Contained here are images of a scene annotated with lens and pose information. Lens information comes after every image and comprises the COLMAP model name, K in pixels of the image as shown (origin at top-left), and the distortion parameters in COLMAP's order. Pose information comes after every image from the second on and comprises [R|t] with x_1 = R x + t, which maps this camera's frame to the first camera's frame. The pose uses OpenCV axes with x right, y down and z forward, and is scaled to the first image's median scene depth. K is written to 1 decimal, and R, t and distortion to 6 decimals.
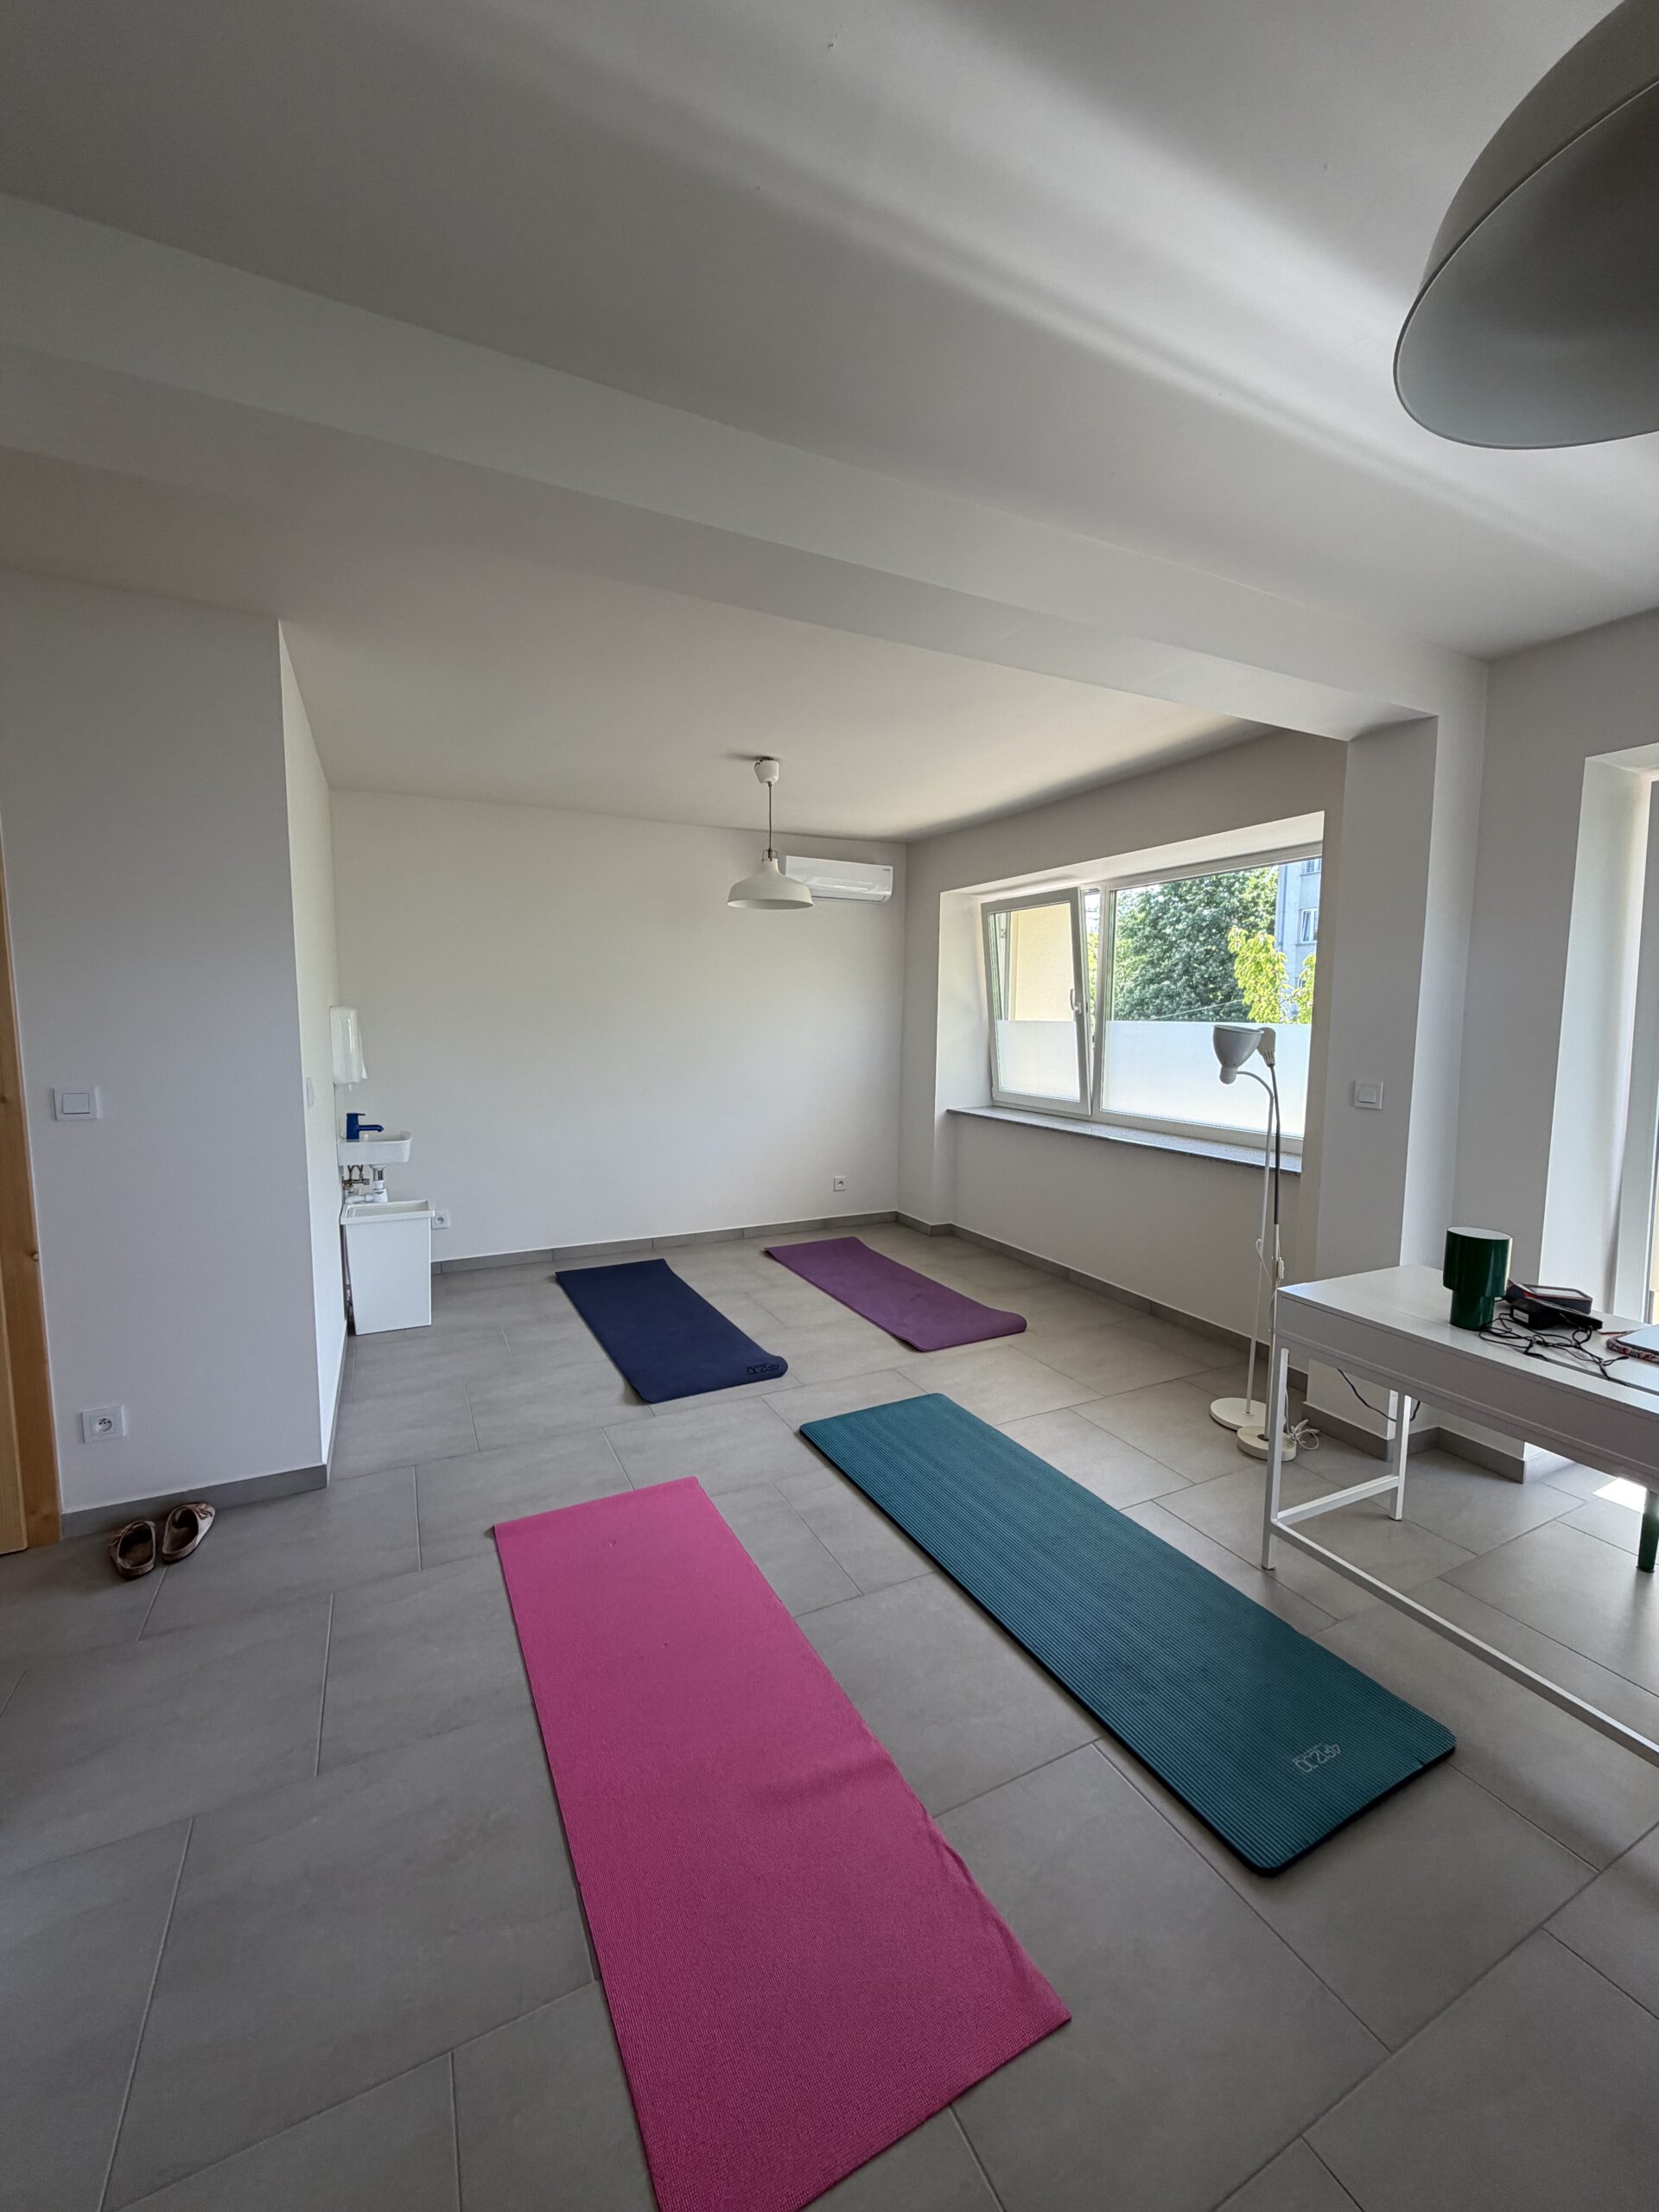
lens RADIAL K [[880.6, 0, 829.3], [0, 880.6, 1106.4], [0, 0, 1]] dist [-0.003602, 0.001862]
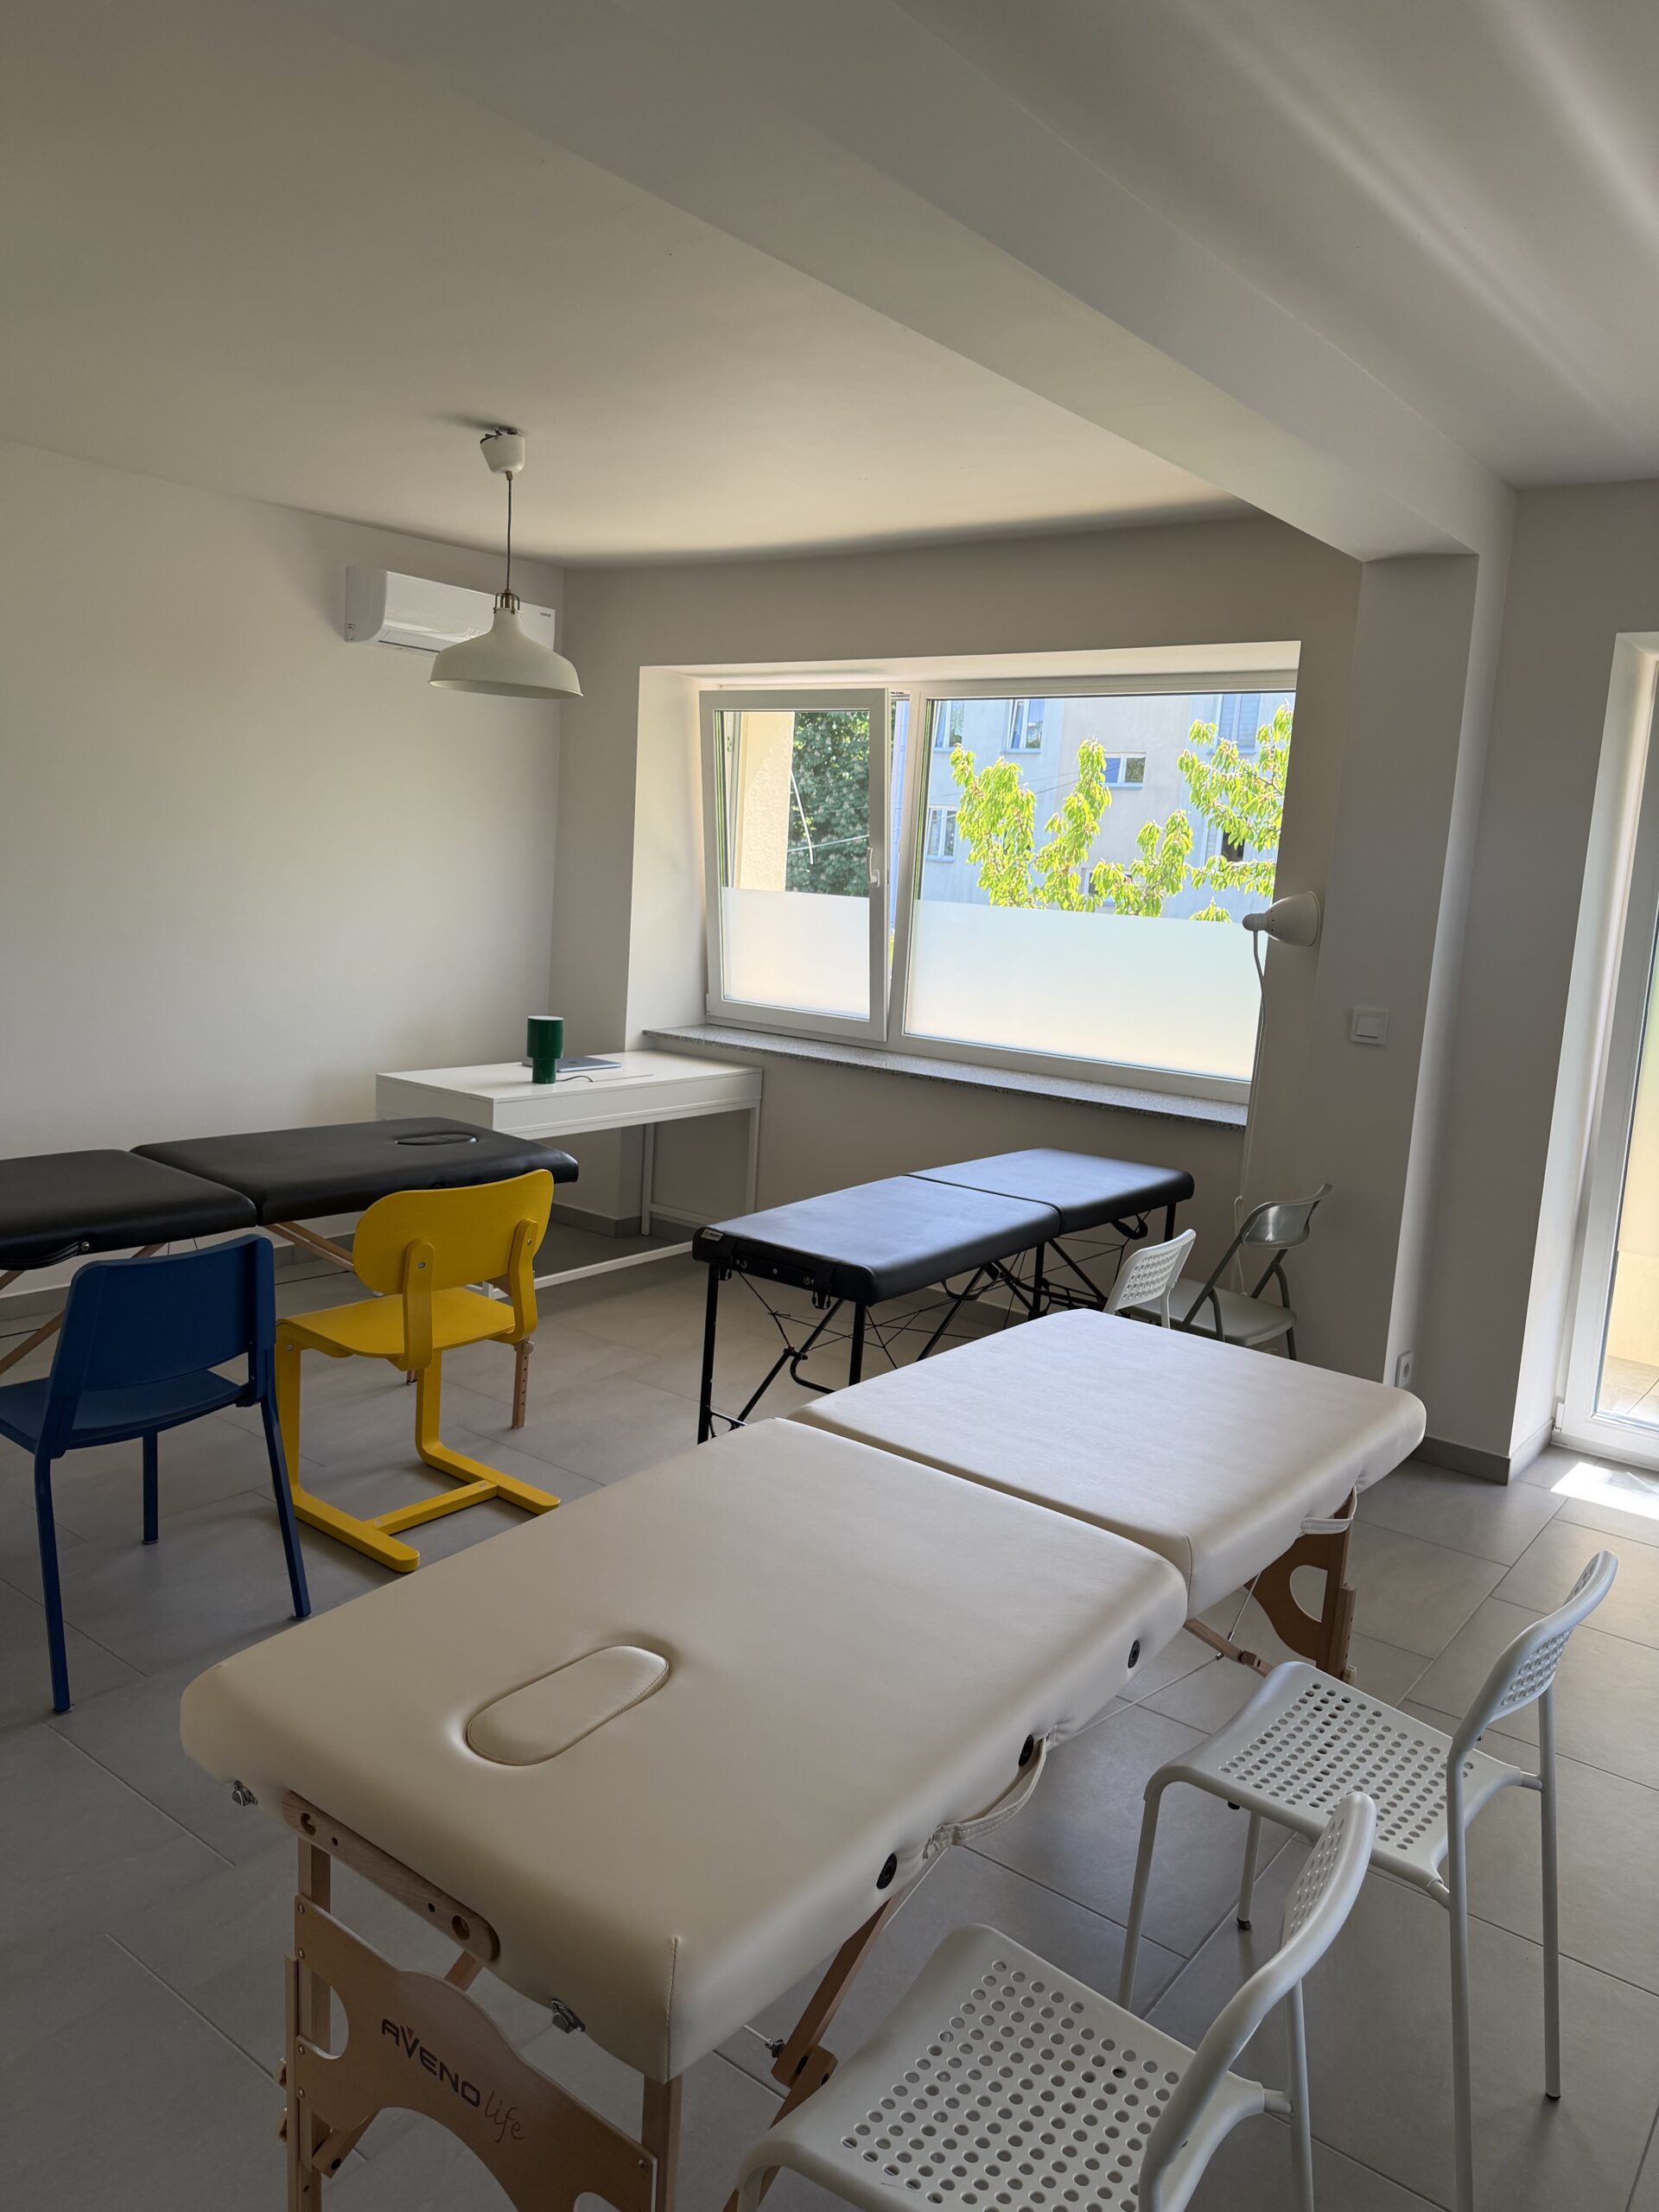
lens RADIAL K [[1556.6, 0, 825.6], [0, 1556.6, 1115.0], [0, 0, 1]] dist [0.051825, -0.063341]
pose [[0.900630, -0.025323, 0.433847, -0.382496], [-0.006587, 0.997391, 0.071891, -0.028060], [-0.434536, -0.067605, 0.898114, -0.046704]]
